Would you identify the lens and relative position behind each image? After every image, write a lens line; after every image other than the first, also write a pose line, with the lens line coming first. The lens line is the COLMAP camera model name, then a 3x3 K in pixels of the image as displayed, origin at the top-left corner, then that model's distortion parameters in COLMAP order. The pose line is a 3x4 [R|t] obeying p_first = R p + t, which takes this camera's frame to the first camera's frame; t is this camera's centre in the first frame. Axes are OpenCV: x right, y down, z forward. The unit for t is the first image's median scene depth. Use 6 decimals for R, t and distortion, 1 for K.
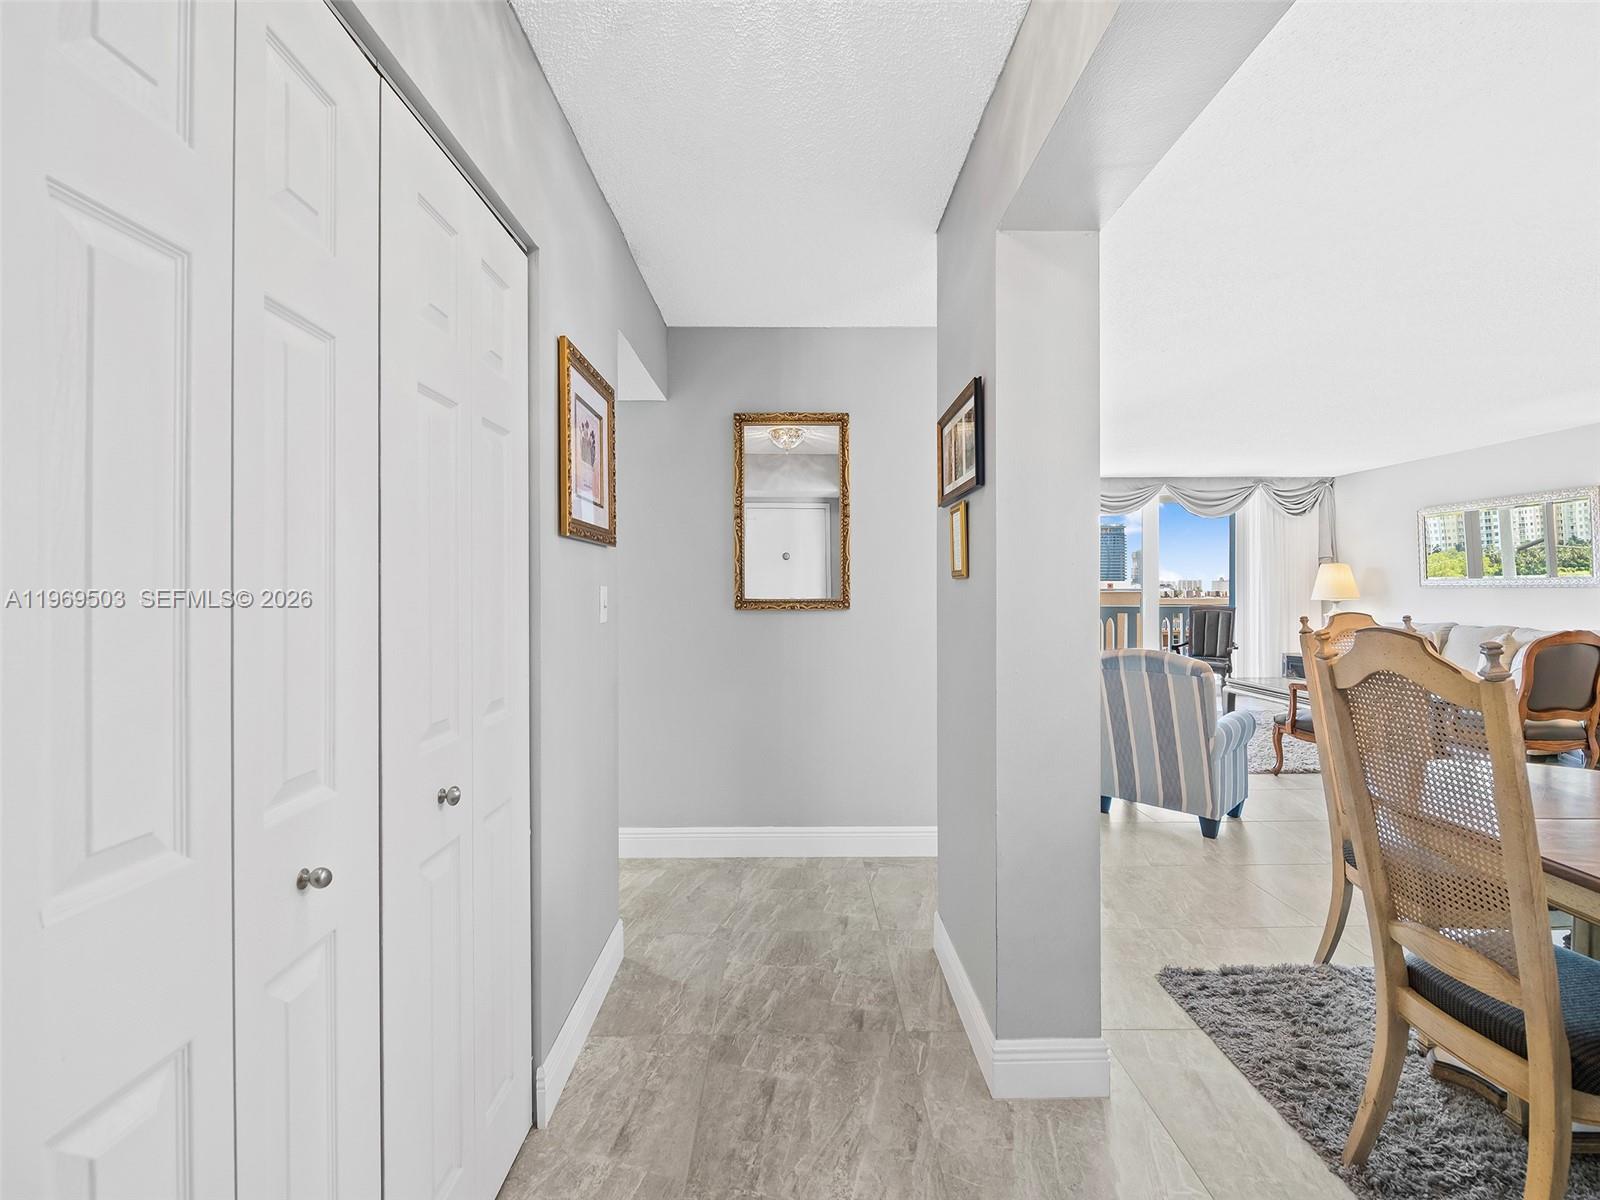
lens RADIAL K [[652.7, 0, 790.2], [0, 652.7, 592.4], [0, 0, 1]] dist [-0.017512, -0.000510]
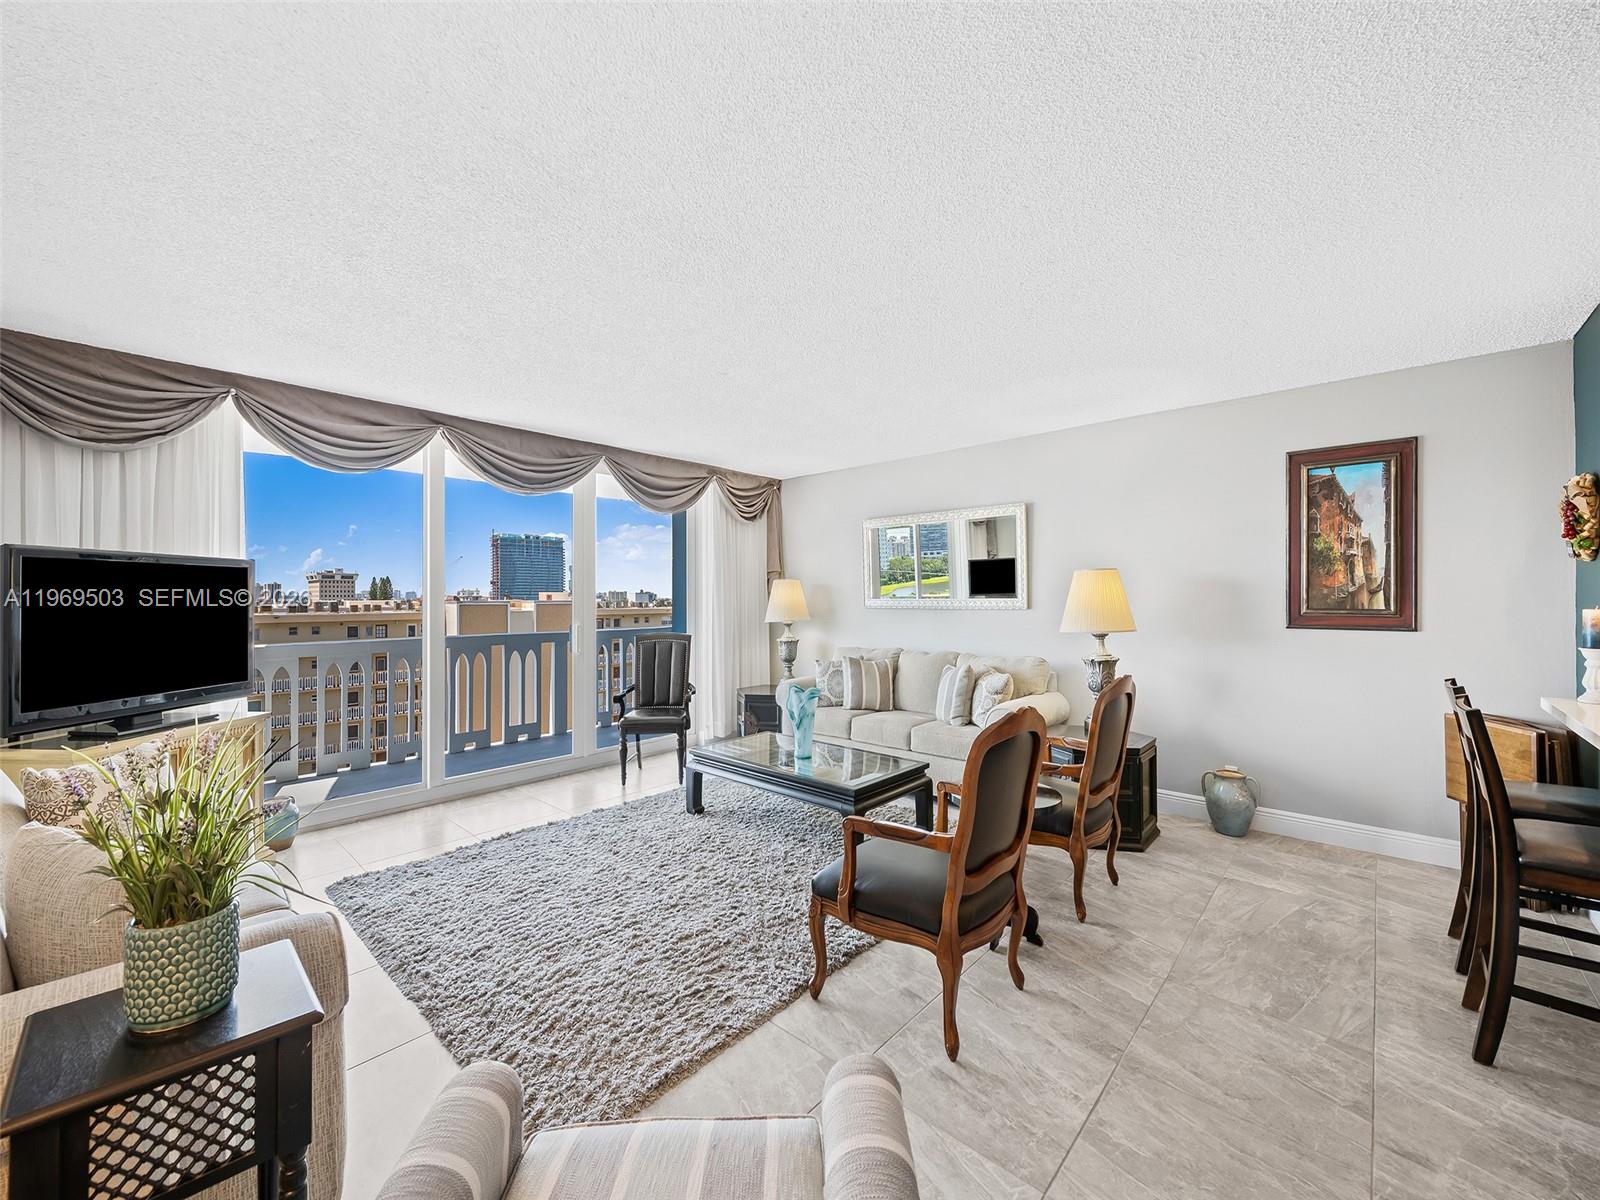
lens RADIAL K [[633.7, 0, 800.0], [0, 633.7, 600.0], [0, 0, 1]] dist [-0.012539, -0.000109]
pose [[0.672908, 0.001544, 0.739725, 0.227961], [0.001595, 0.999992, -0.003537, -0.013539], [-0.739725, 0.003560, 0.672900, 0.406360]]
